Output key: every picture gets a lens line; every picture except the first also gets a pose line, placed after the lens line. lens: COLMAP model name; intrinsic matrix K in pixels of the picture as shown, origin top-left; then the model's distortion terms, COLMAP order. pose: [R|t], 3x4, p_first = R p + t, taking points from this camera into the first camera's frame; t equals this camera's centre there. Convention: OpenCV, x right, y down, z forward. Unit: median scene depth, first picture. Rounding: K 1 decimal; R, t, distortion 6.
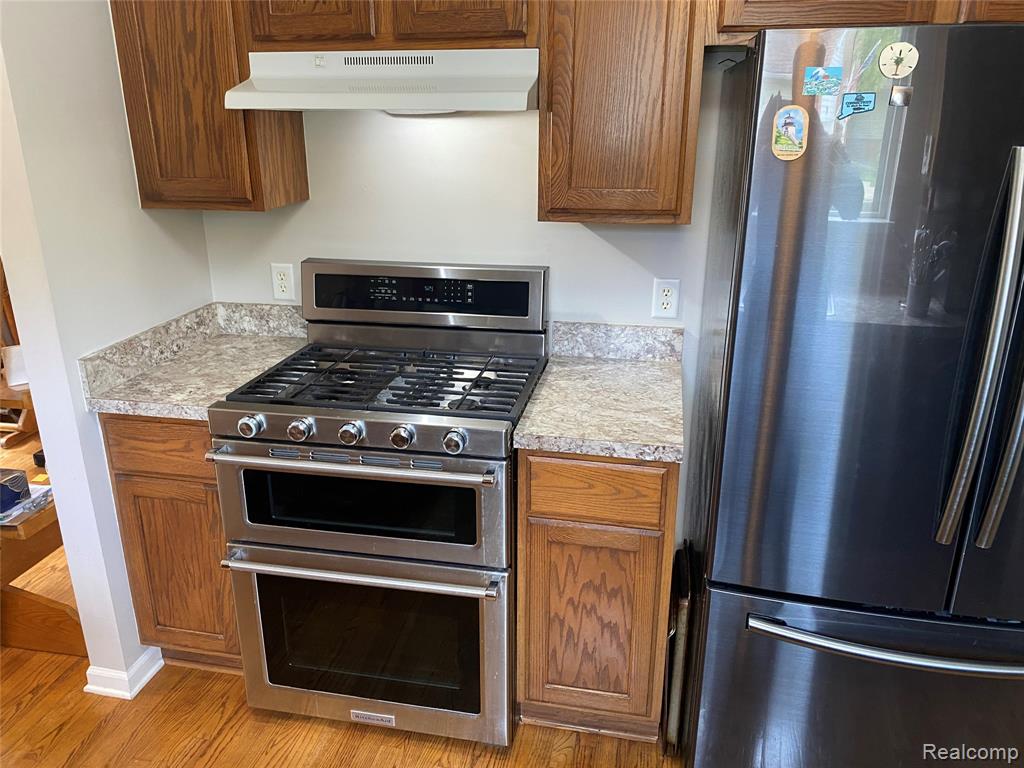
lens RADIAL K [[773.7, 0, 508.3], [0, 773.7, 383.0], [0, 0, 1]] dist [0.013191, -0.007436]
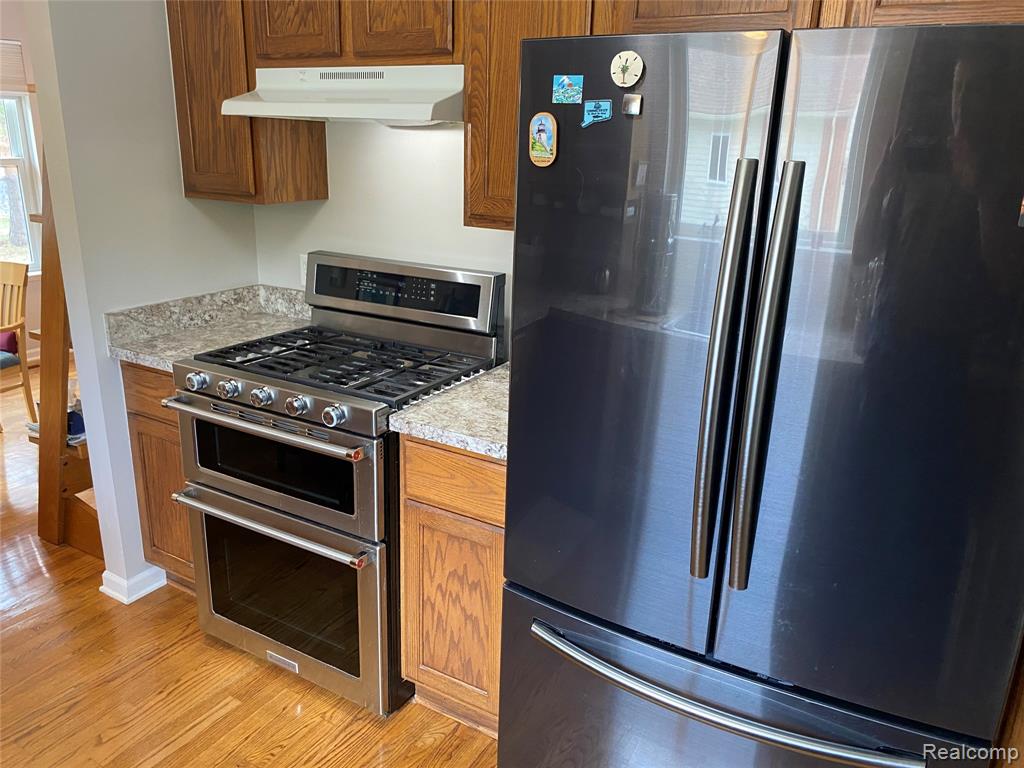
lens RADIAL K [[773.7, 0, 507.7], [0, 773.7, 382.2], [0, 0, 1]] dist [0.013191, -0.007436]
pose [[0.947797, 0.122062, -0.294588, 0.427696], [-0.132673, 0.991027, -0.016227, 0.012787], [0.289964, 0.054464, 0.955487, 0.014488]]
